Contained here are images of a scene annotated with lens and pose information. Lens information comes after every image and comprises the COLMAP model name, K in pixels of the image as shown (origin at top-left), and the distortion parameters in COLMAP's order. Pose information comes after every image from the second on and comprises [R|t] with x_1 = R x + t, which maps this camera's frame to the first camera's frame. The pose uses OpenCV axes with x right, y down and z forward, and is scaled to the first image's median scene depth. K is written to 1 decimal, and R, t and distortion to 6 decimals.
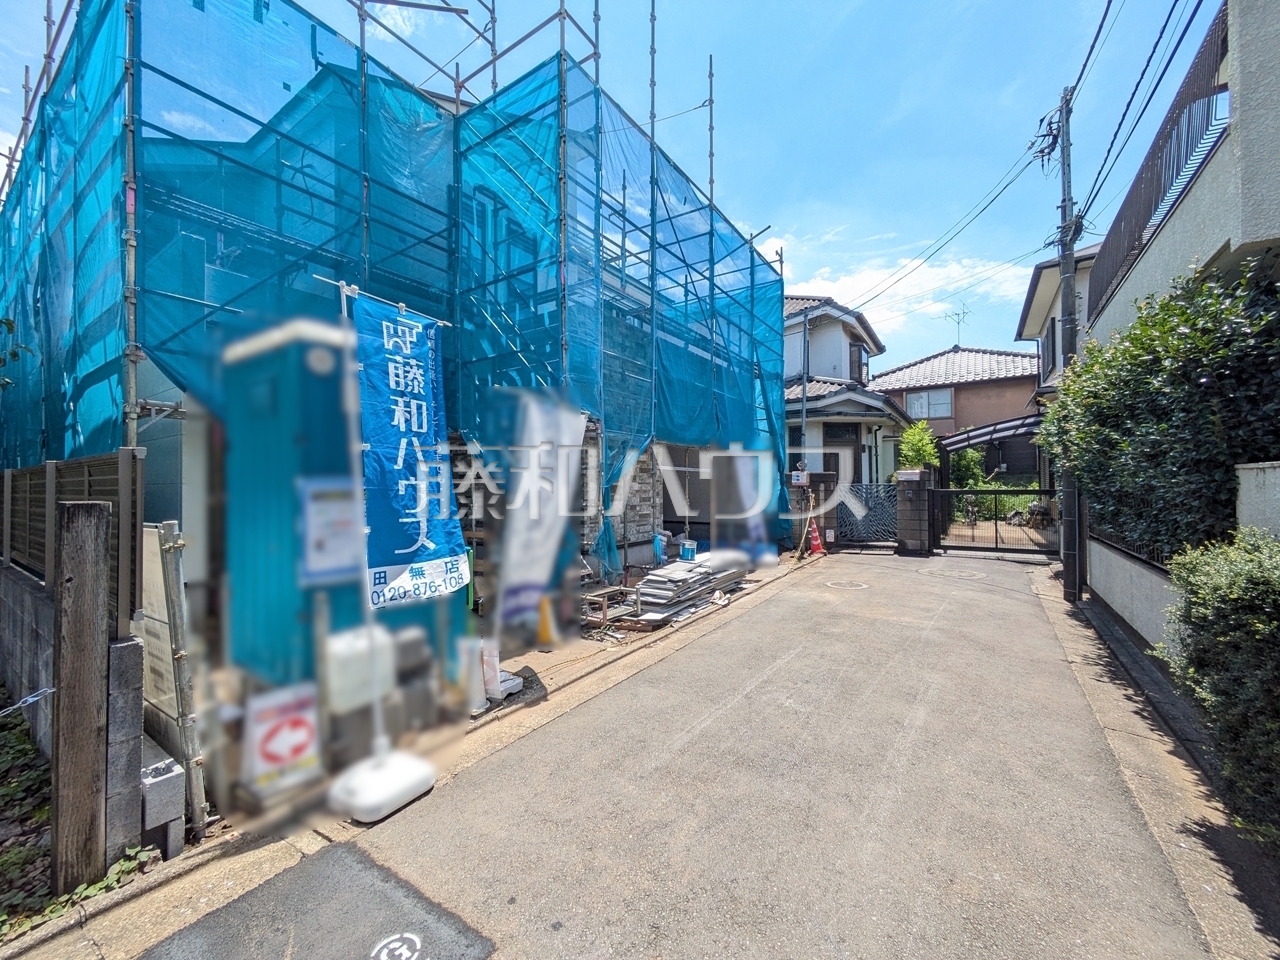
lens RADIAL K [[508.0, 0, 637.6], [0, 508.0, 480.9], [0, 0, 1]] dist [-0.000194, 0.000020]
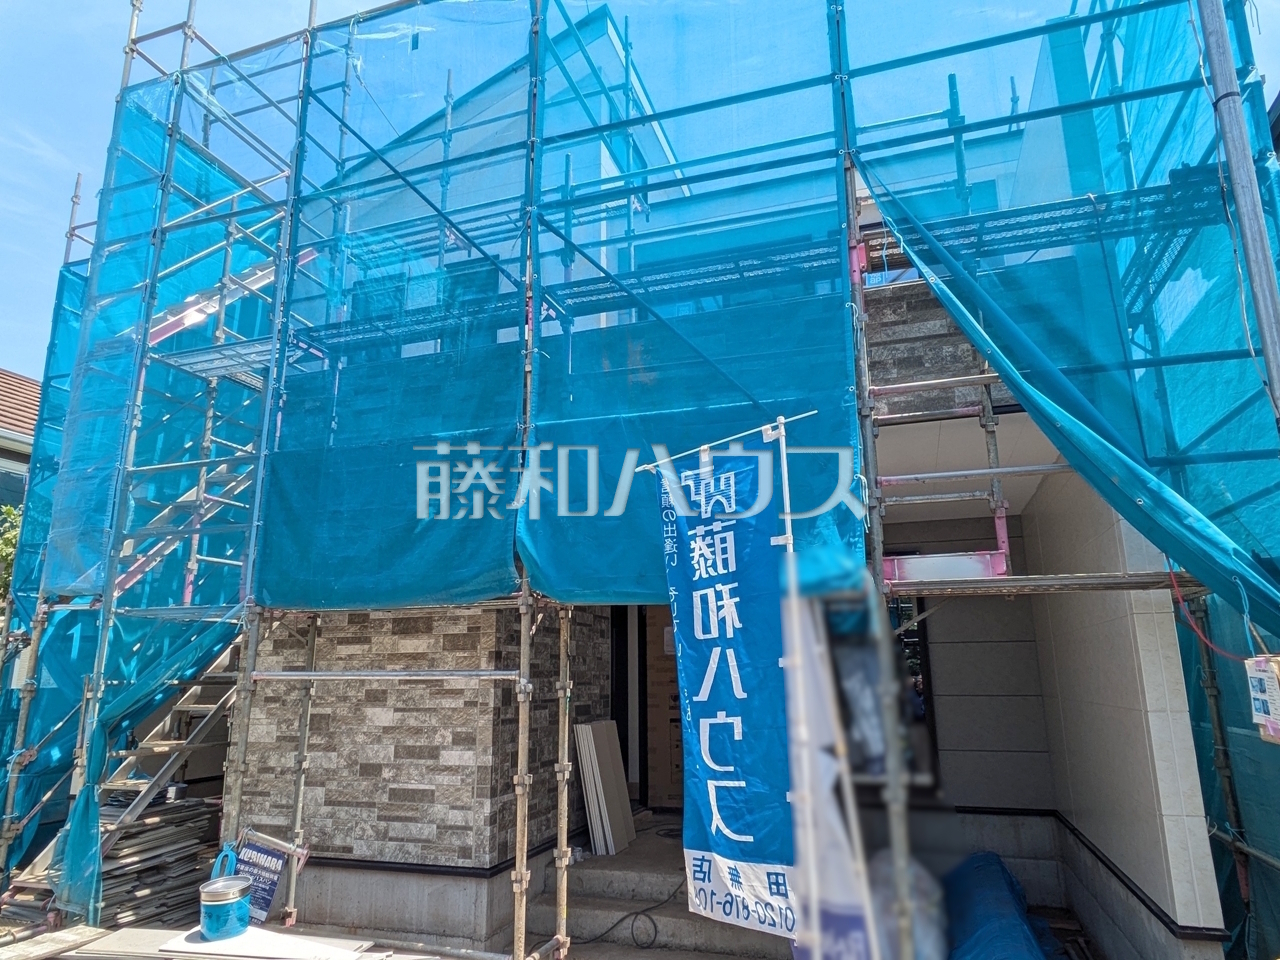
lens RADIAL K [[791.8, 0, 643.1], [0, 791.8, 497.3], [0, 0, 1]] dist [0.001439, -0.002116]
pose [[0.280069, -0.209997, -0.936730, 0.912770], [0.015072, 0.976622, -0.214434, -0.030085], [0.959862, 0.045938, 0.276687, 1.312858]]
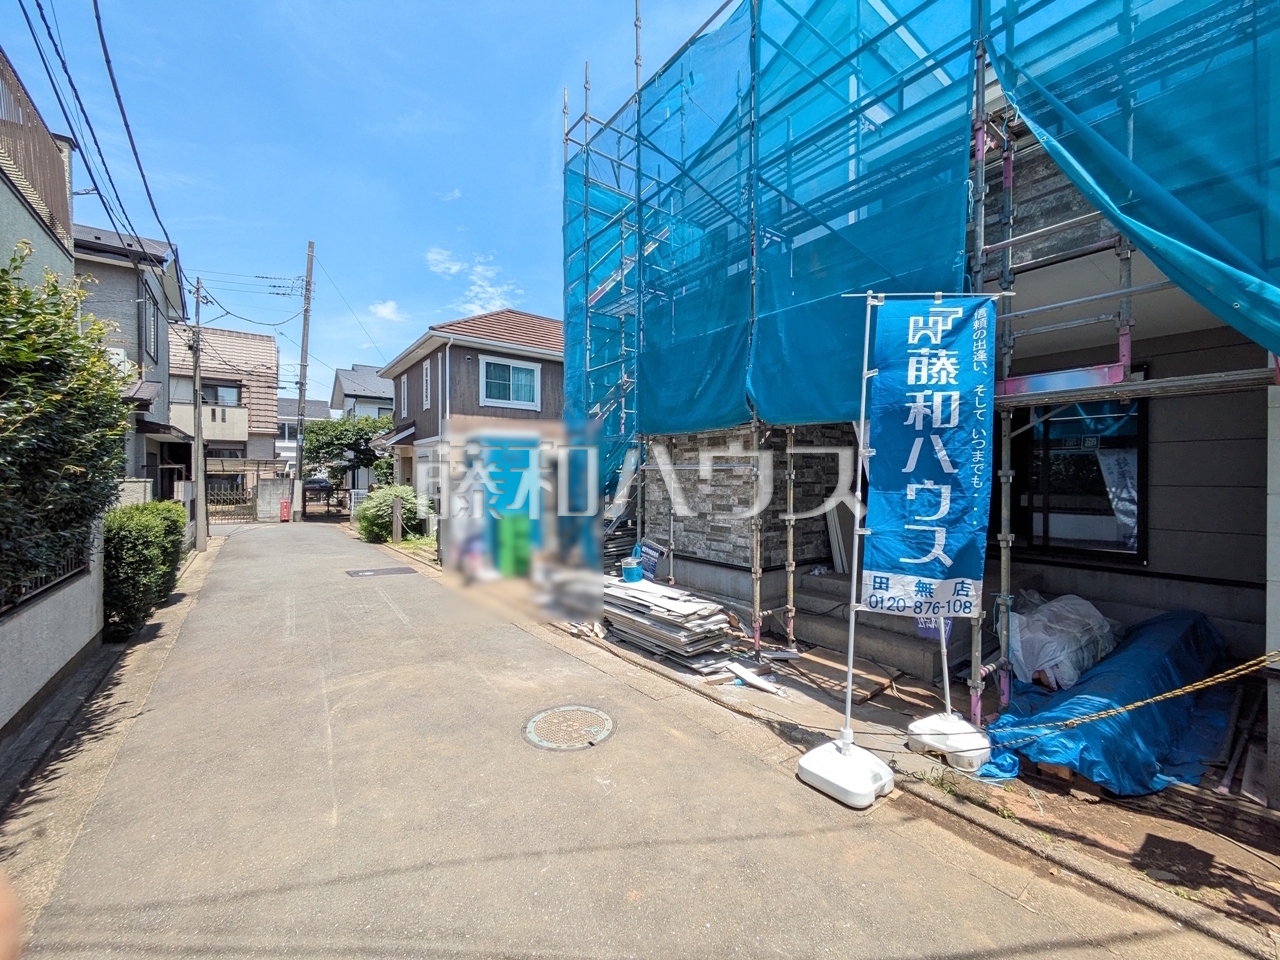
lens RADIAL K [[505.8, 0, 641.5], [0, 505.8, 478.4], [0, 0, 1]] dist [0.000995, 0.000039]
pose [[-0.310189, 0.011183, -0.950609, 1.004311], [0.012770, 0.999890, 0.007596, -0.017688], [0.950589, -0.009783, -0.310297, 1.484471]]
